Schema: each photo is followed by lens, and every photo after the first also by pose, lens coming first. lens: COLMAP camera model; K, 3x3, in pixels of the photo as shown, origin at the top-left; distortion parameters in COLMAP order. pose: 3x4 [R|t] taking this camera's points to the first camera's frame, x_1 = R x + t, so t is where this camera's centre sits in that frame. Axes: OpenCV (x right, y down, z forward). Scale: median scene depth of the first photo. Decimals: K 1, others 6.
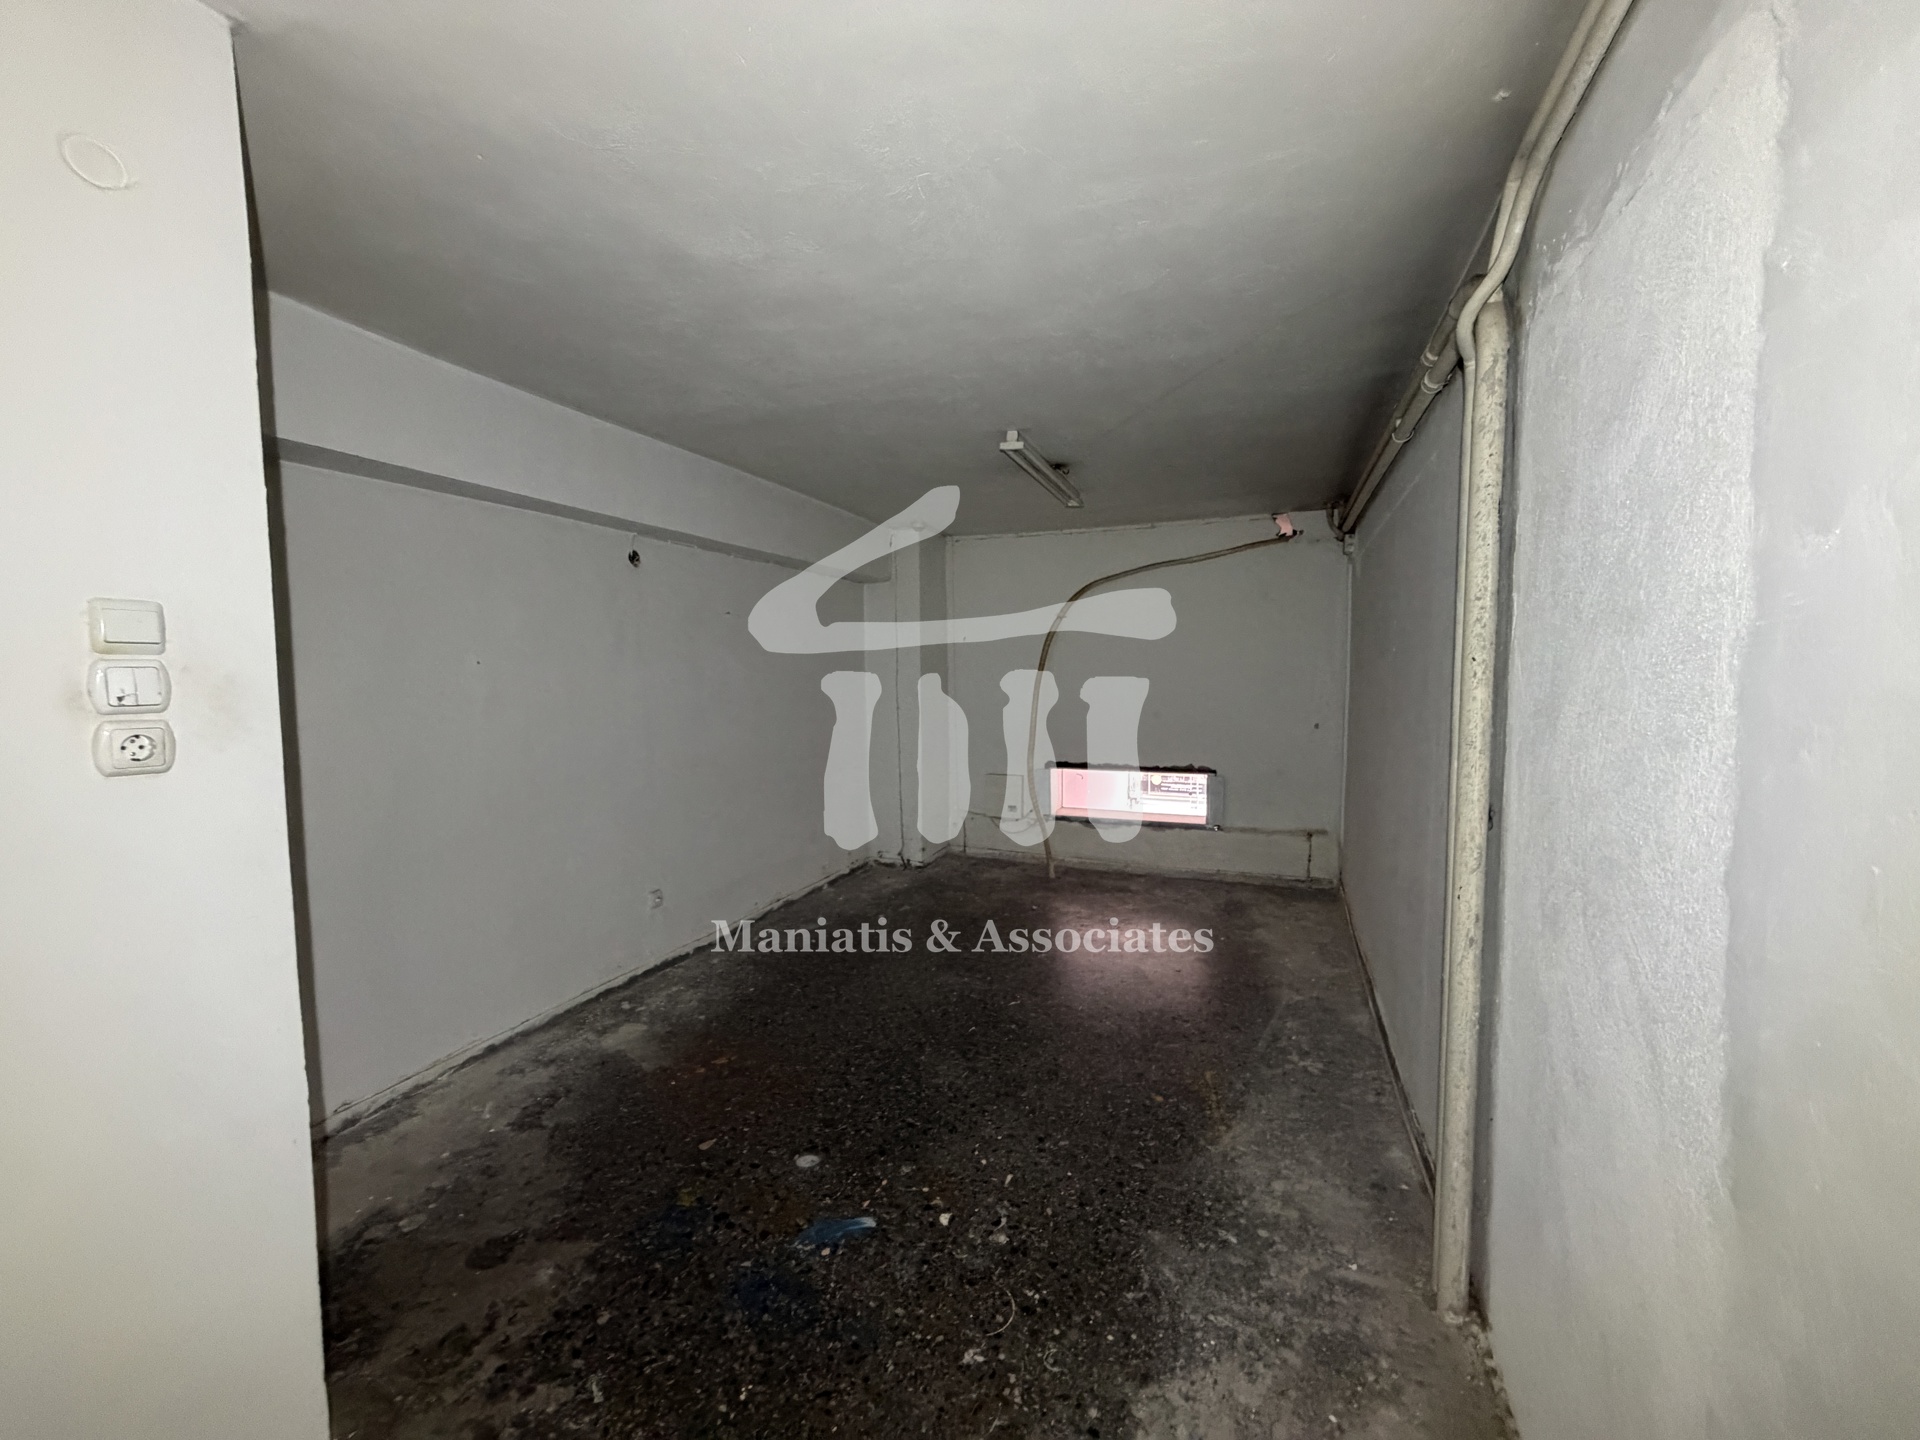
lens RADIAL K [[765.9, 0, 957.0], [0, 765.9, 724.5], [0, 0, 1]] dist [0.000857, 0.000049]
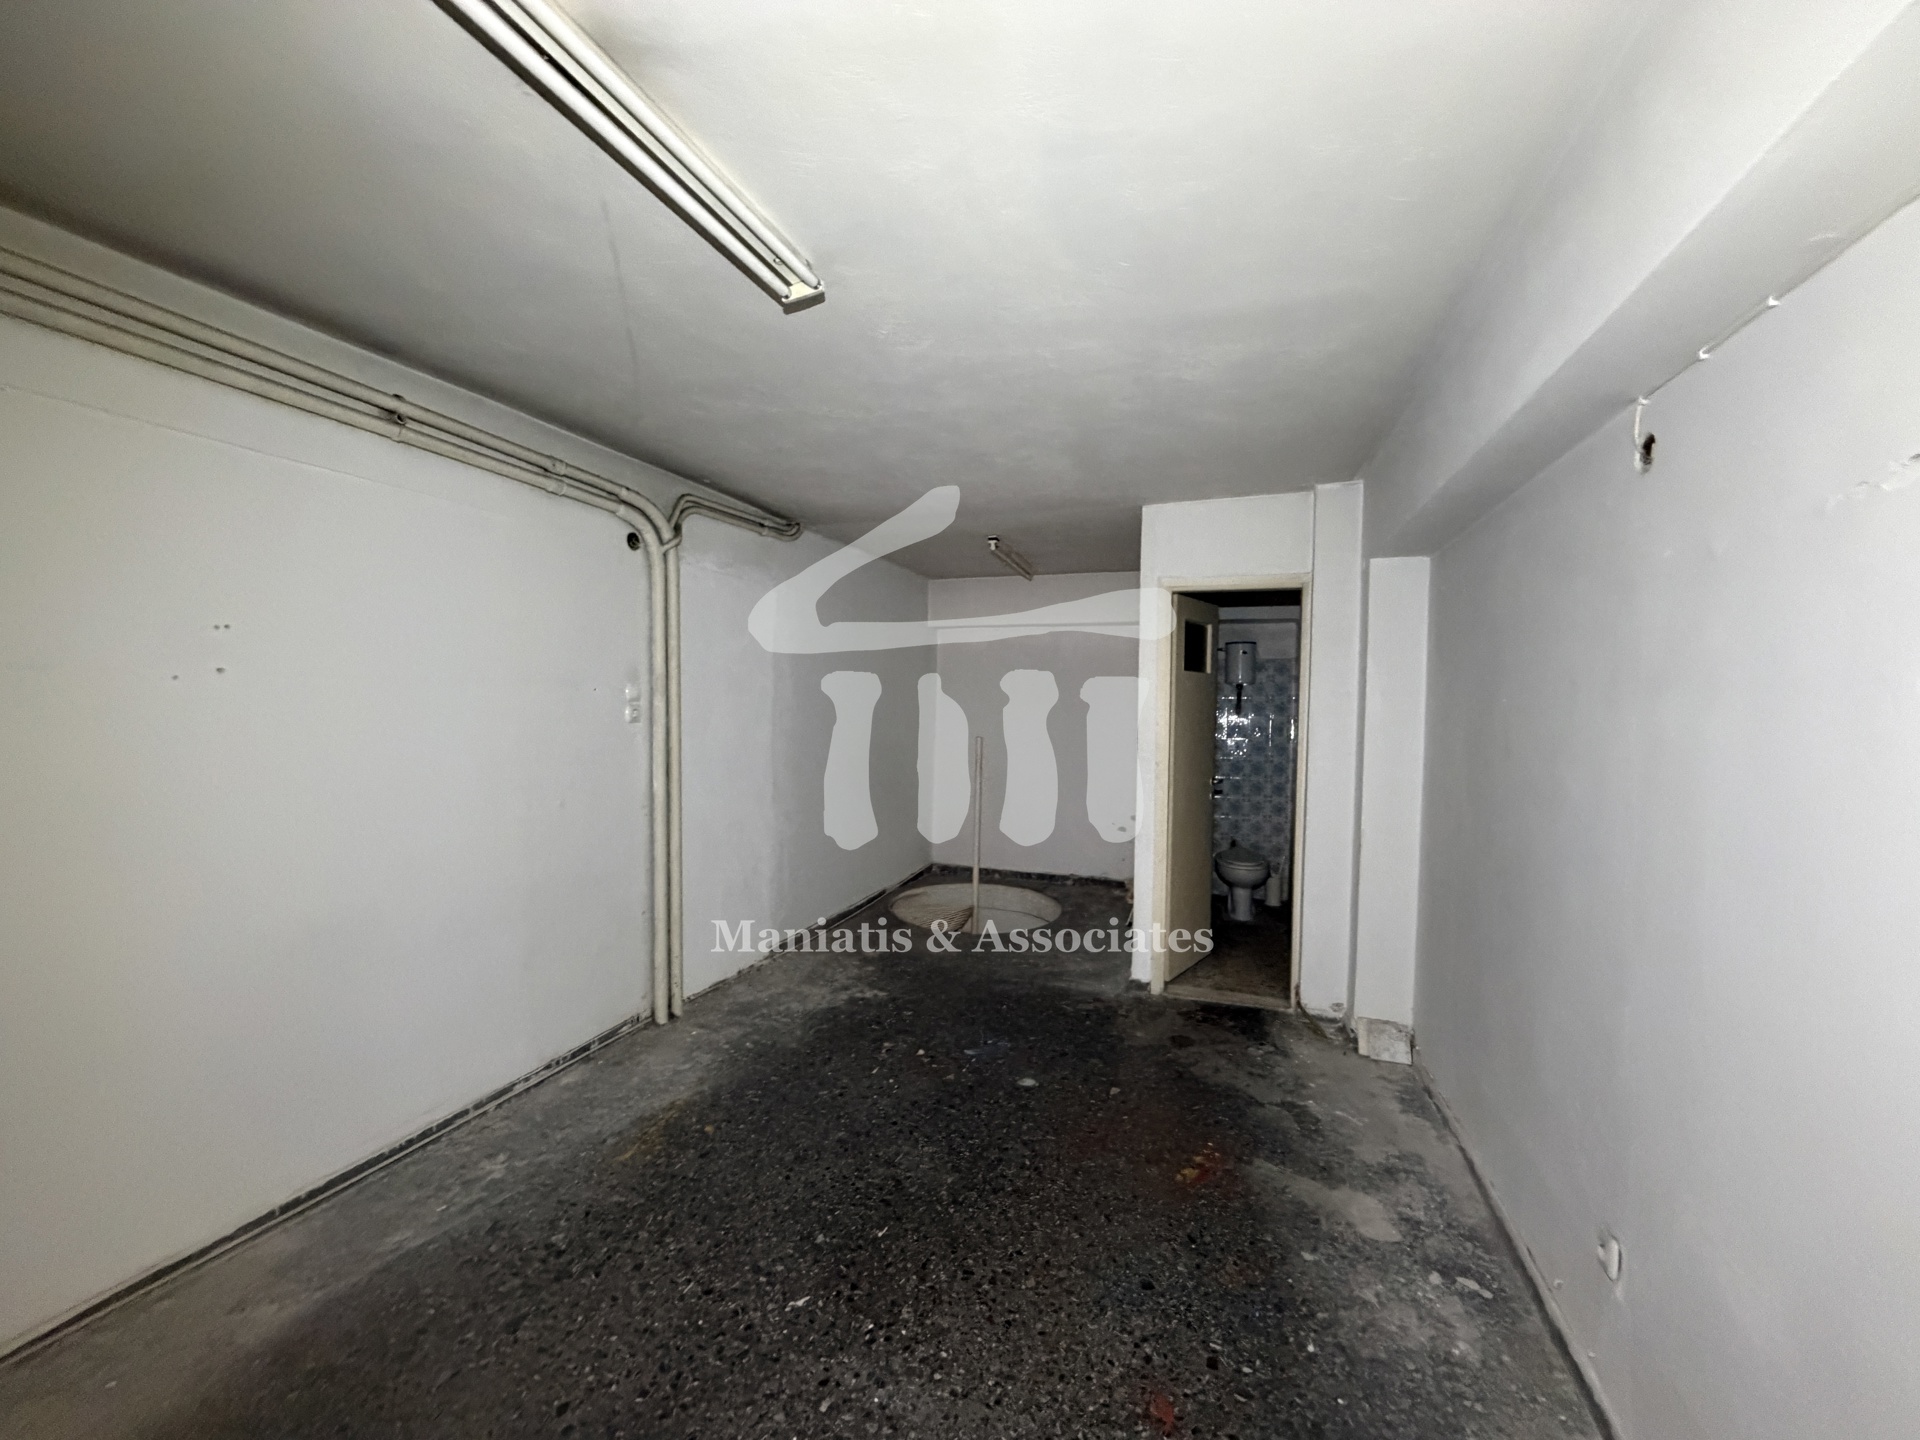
lens RADIAL K [[765.9, 0, 953.5], [0, 765.9, 720.8], [0, 0, 1]] dist [0.000857, 0.000049]
pose [[-0.999525, -0.004165, -0.030548, -0.024952], [-0.007101, 0.995293, 0.096653, -0.146199], [0.030001, 0.096824, -0.994849, 1.979839]]
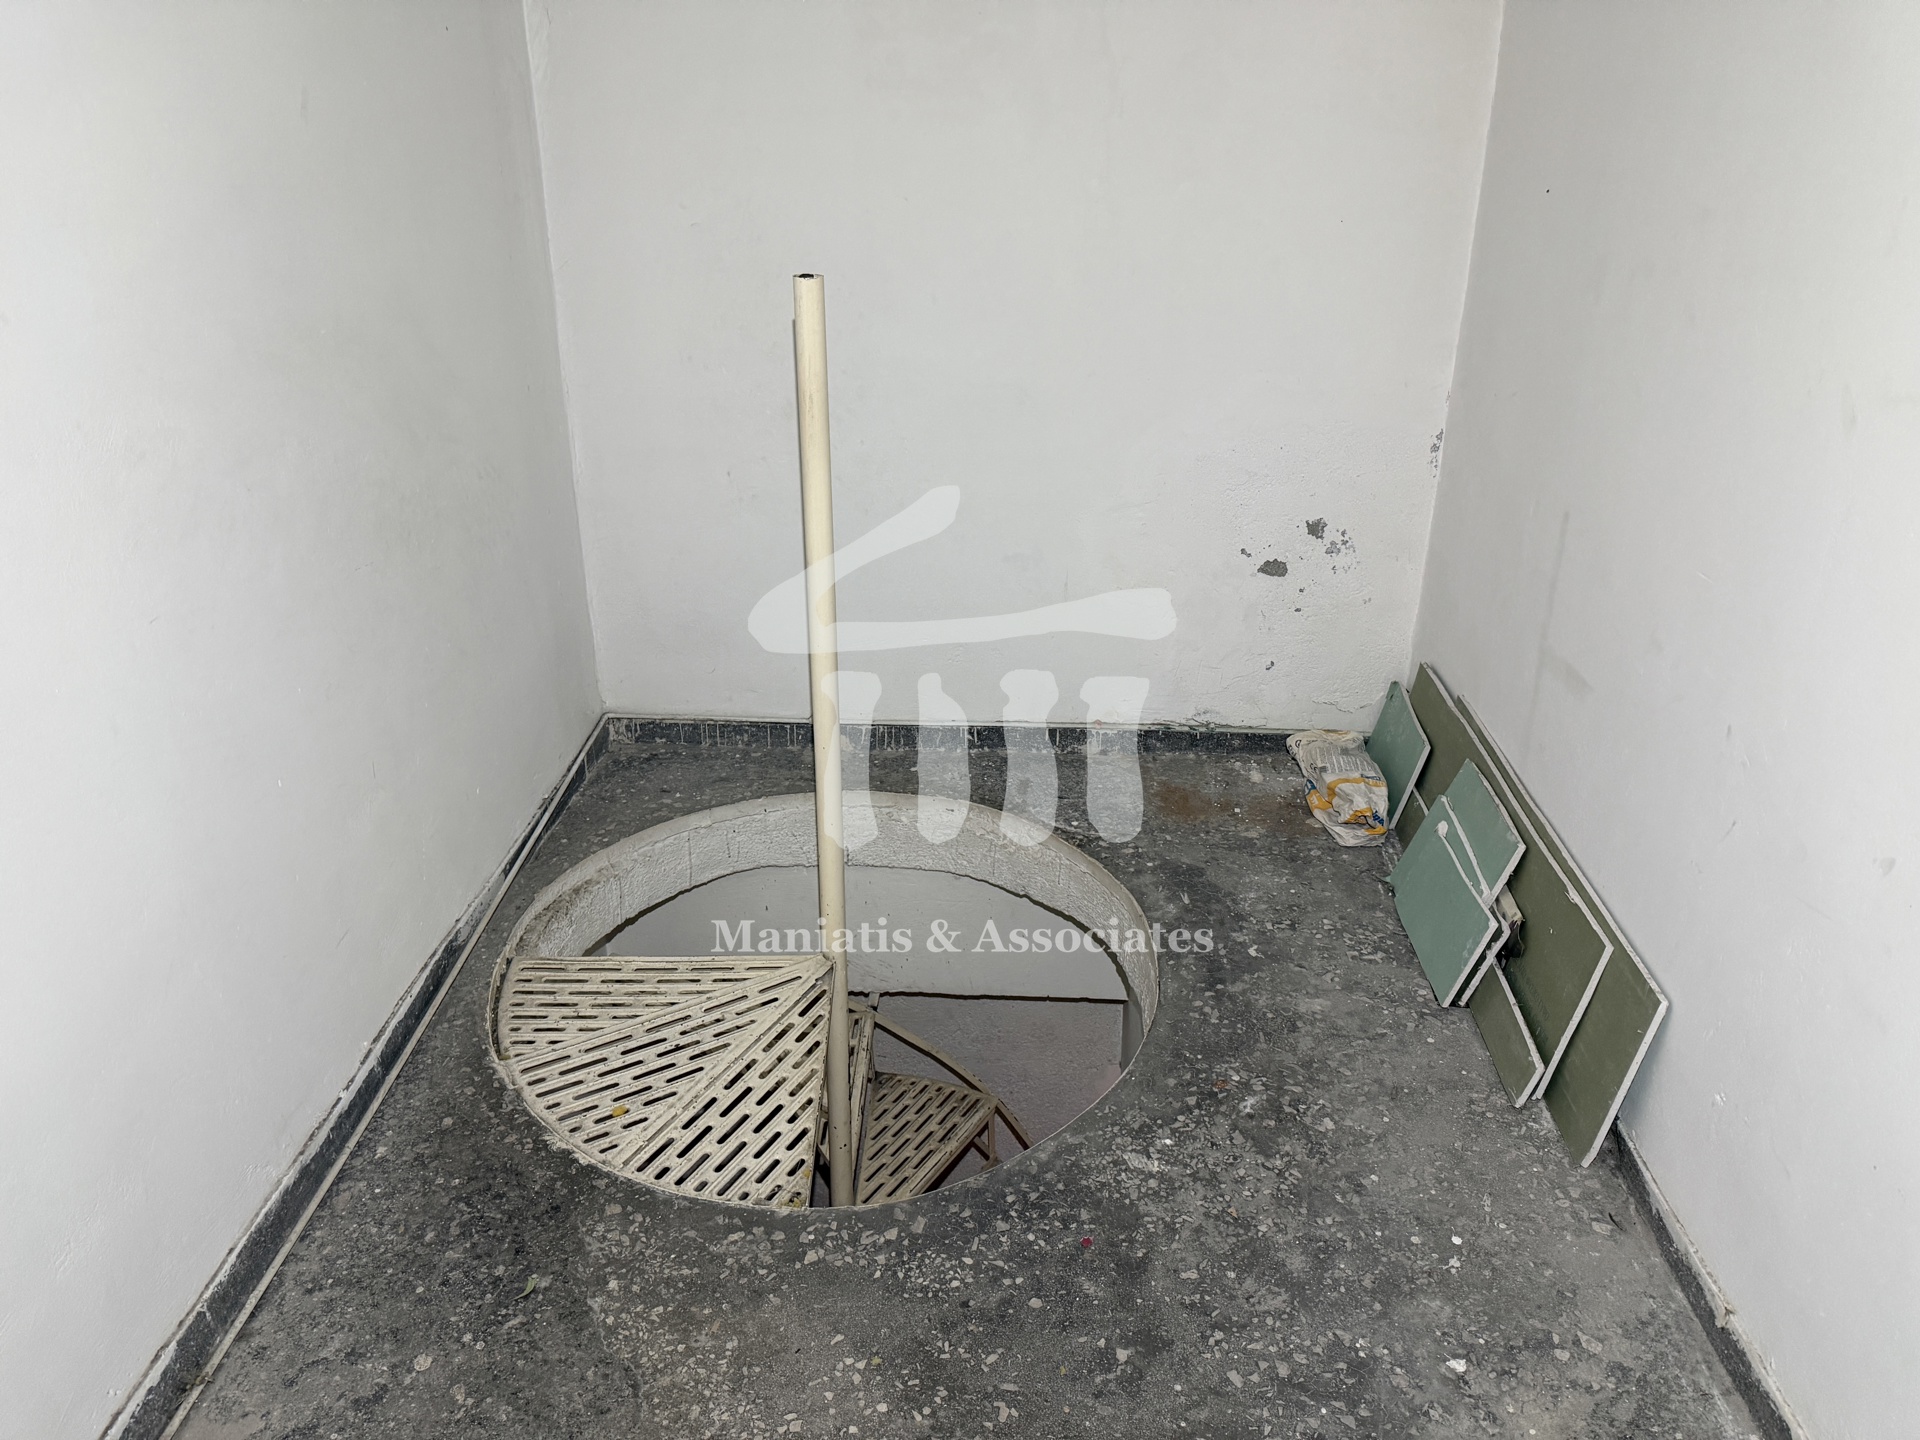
lens RADIAL K [[1358.1, 0, 972.1], [0, 1358.1, 722.3], [0, 0, 1]] dist [0.029599, -0.035757]
pose [[-0.941774, 0.150145, -0.300862, 0.024418], [-0.014726, 0.875492, 0.483009, -0.052175], [0.335924, 0.459316, -0.822304, 0.605915]]
